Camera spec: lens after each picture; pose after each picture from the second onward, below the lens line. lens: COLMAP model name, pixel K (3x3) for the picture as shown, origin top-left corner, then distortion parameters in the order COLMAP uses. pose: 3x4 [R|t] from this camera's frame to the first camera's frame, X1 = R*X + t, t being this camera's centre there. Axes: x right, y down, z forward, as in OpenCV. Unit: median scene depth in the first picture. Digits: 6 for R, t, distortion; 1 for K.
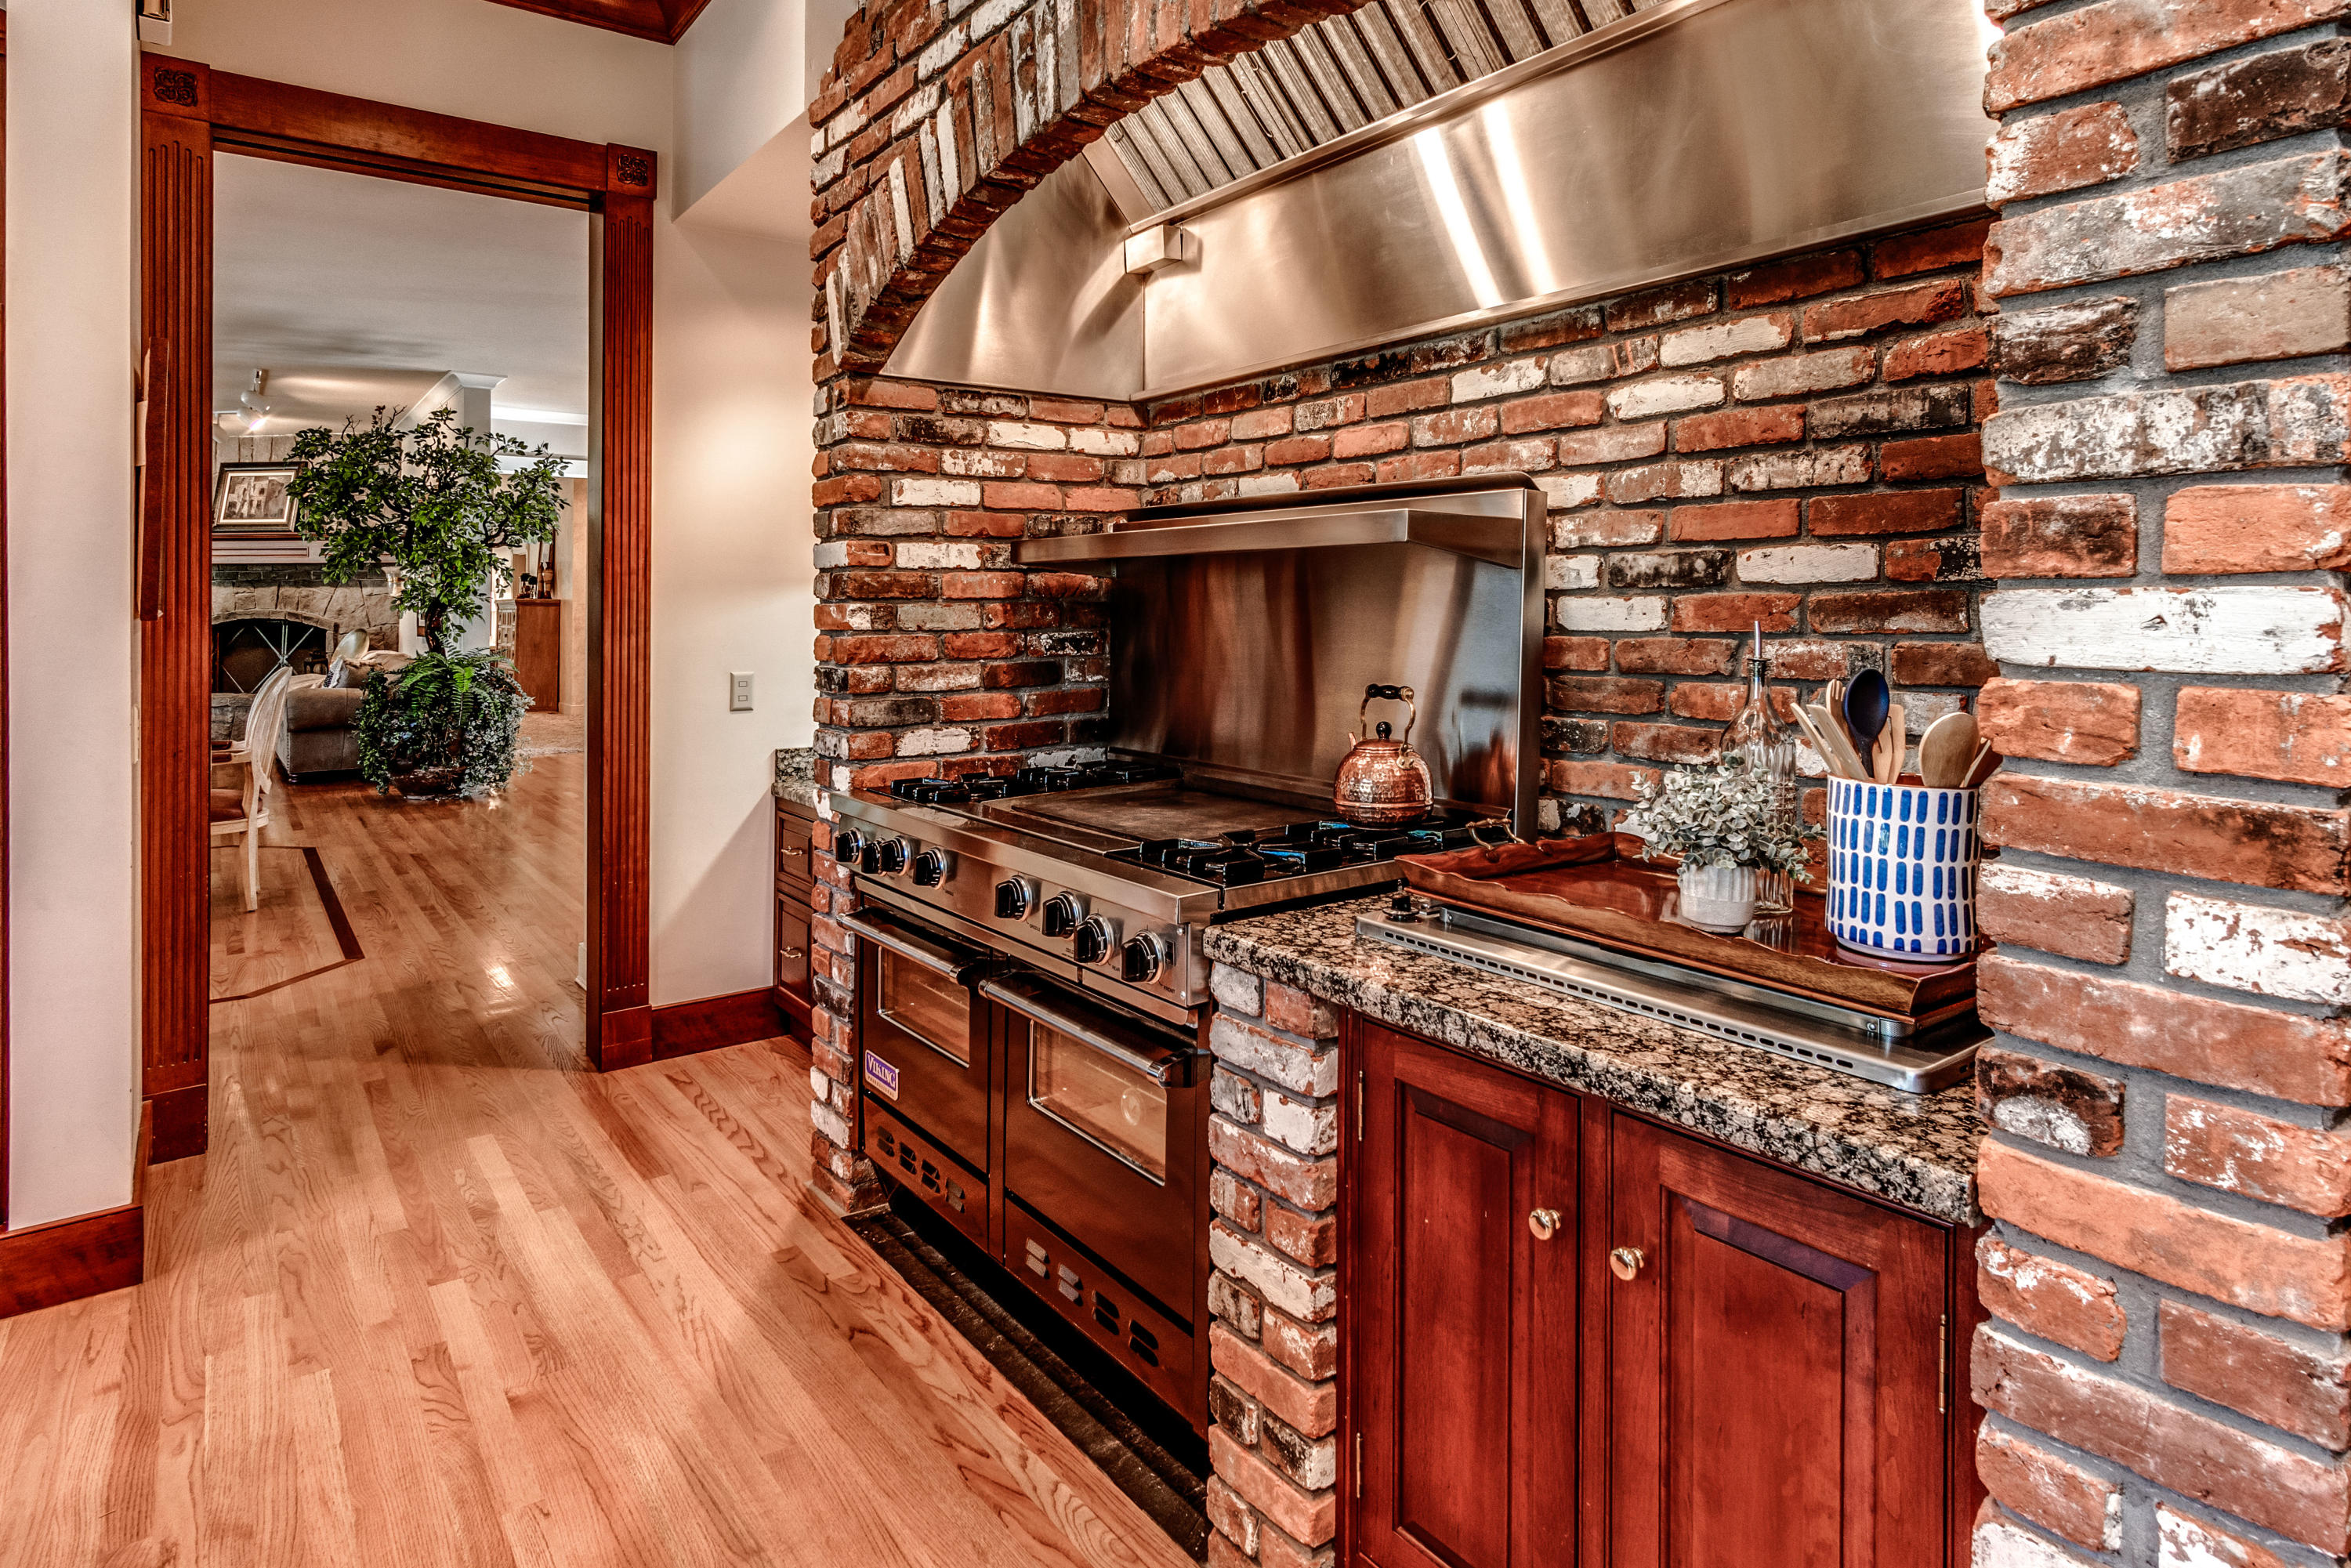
lens RADIAL K [[1312.6, 0, 1167.9], [0, 1312.6, 644.3], [0, 0, 1]] dist [0.002539, 0.001939]
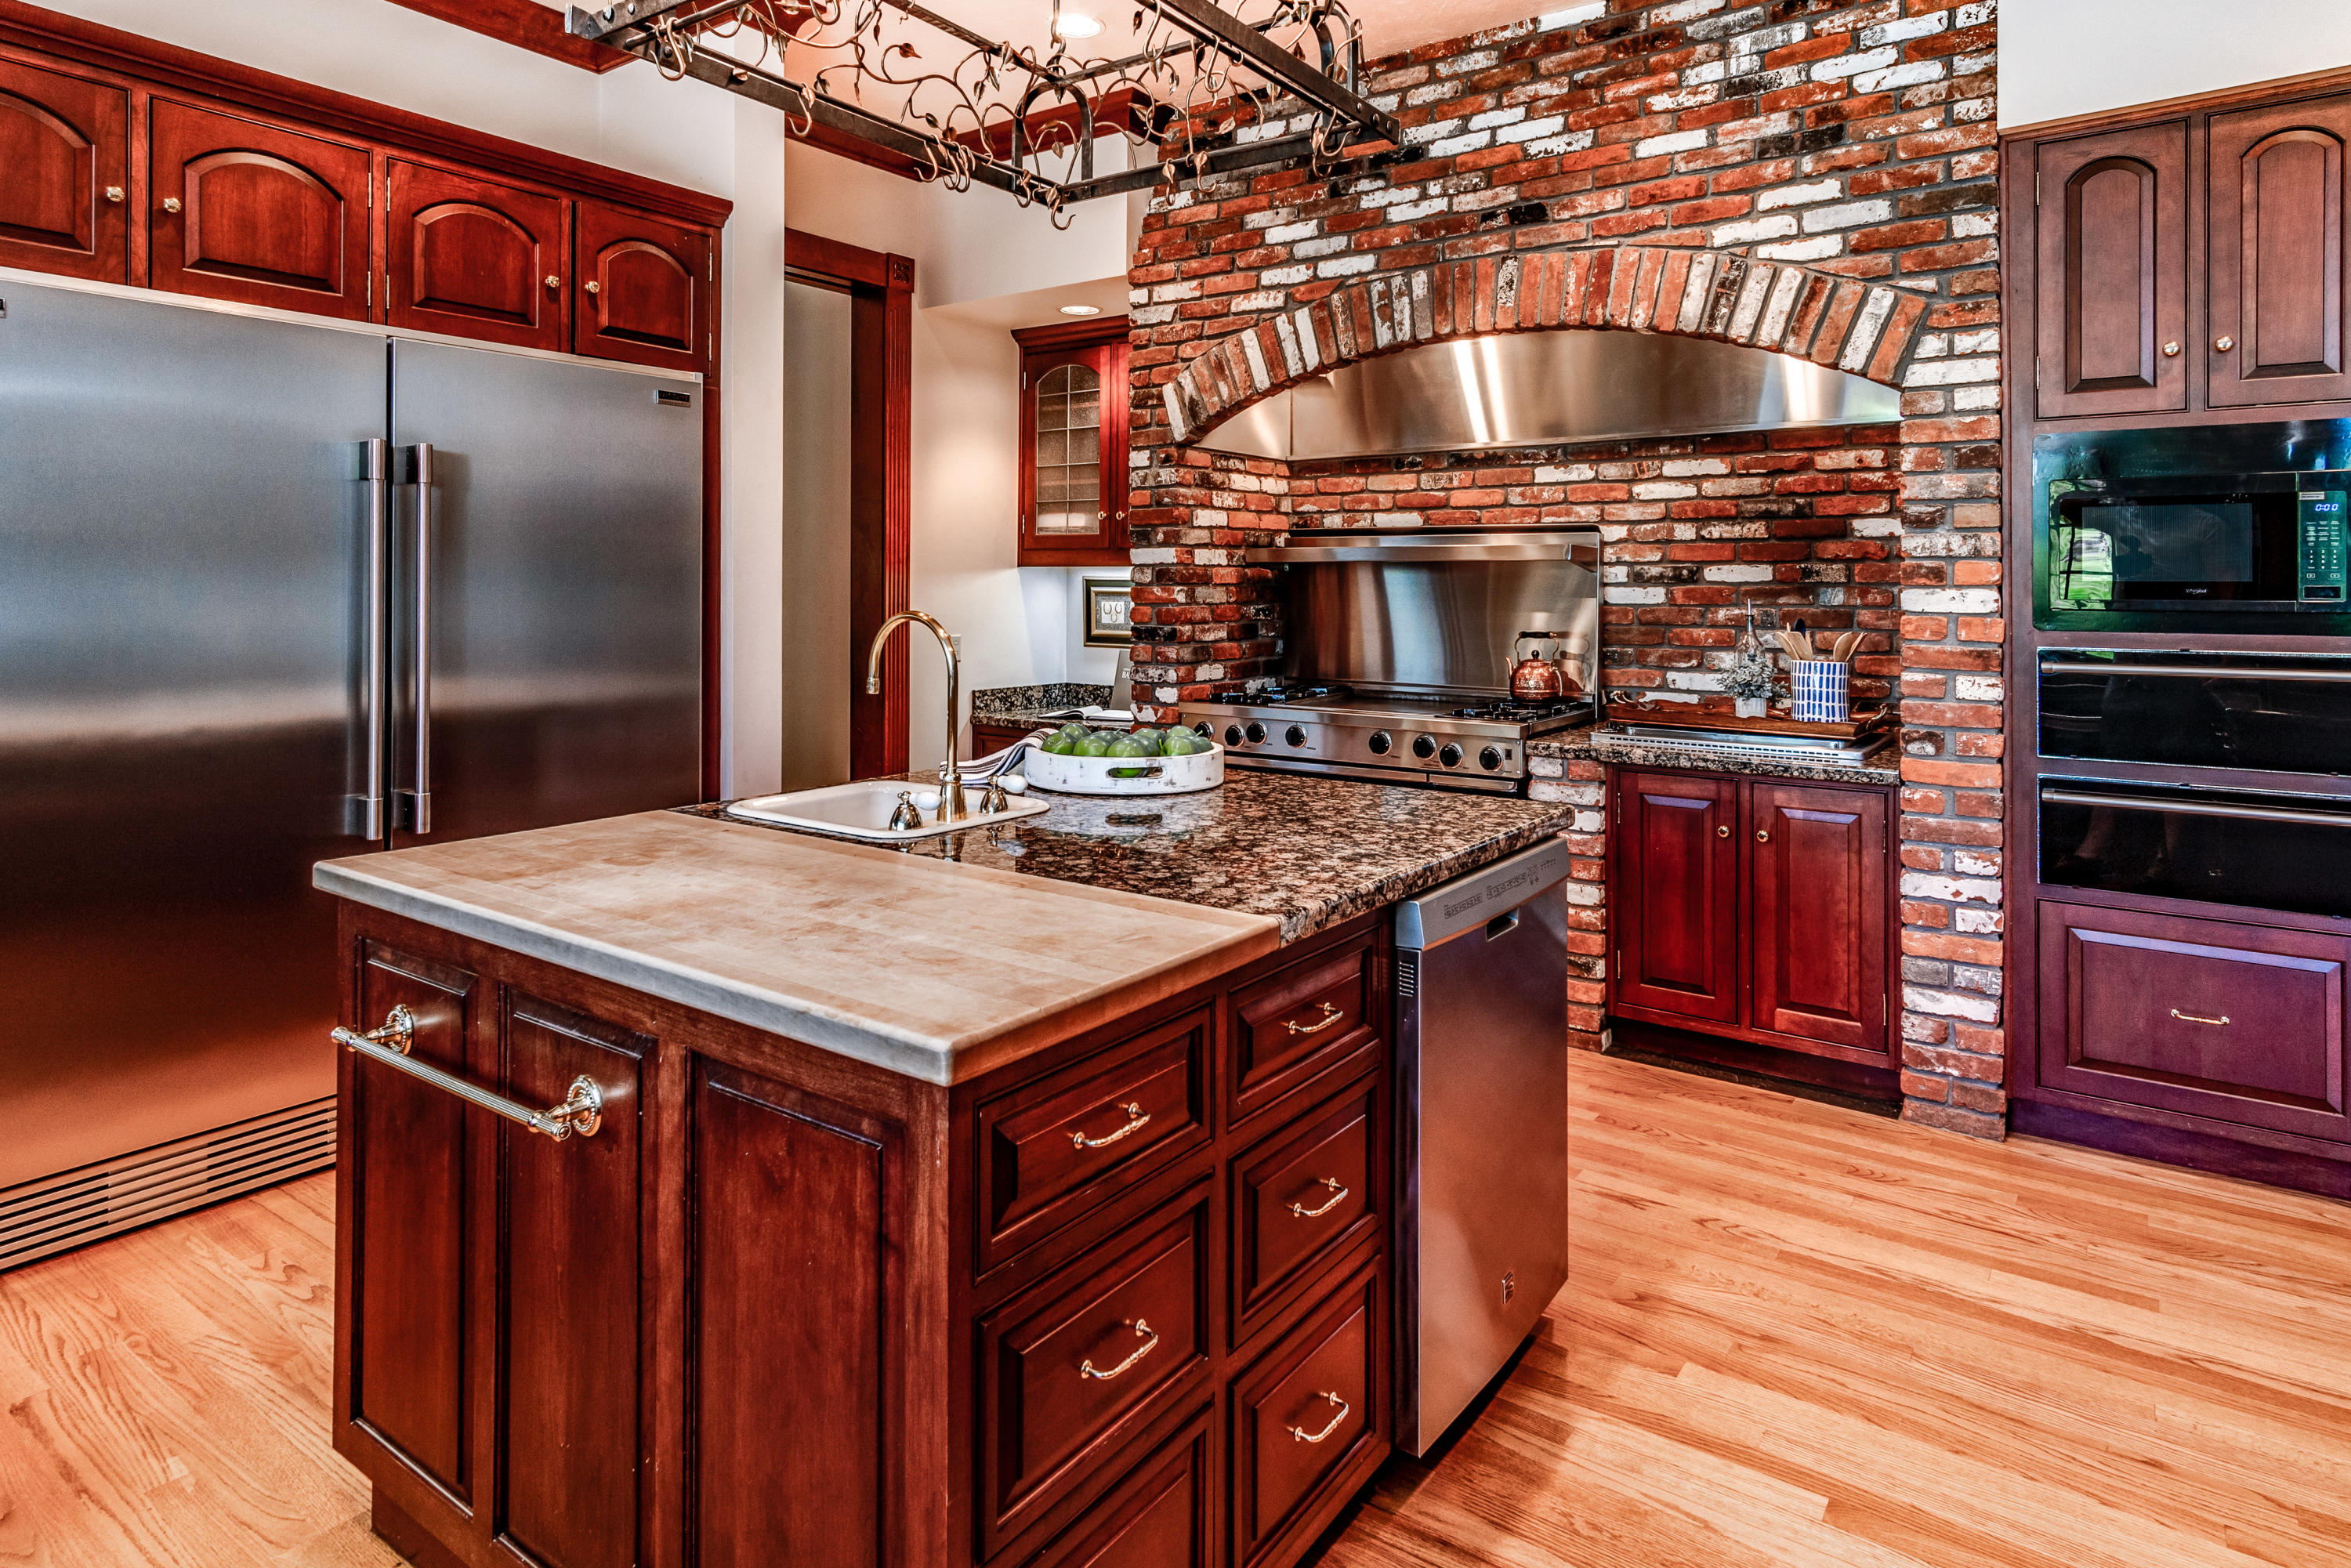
lens RADIAL K [[1311.6, 0, 1194.8], [0, 1311.6, 603.9], [0, 0, 1]] dist [0.004157, 0.002680]
pose [[0.947519, 0.002847, 0.319688, -0.992460], [0.002014, 0.999887, -0.014873, 0.019487], [-0.319694, 0.014736, 0.947406, -0.728015]]
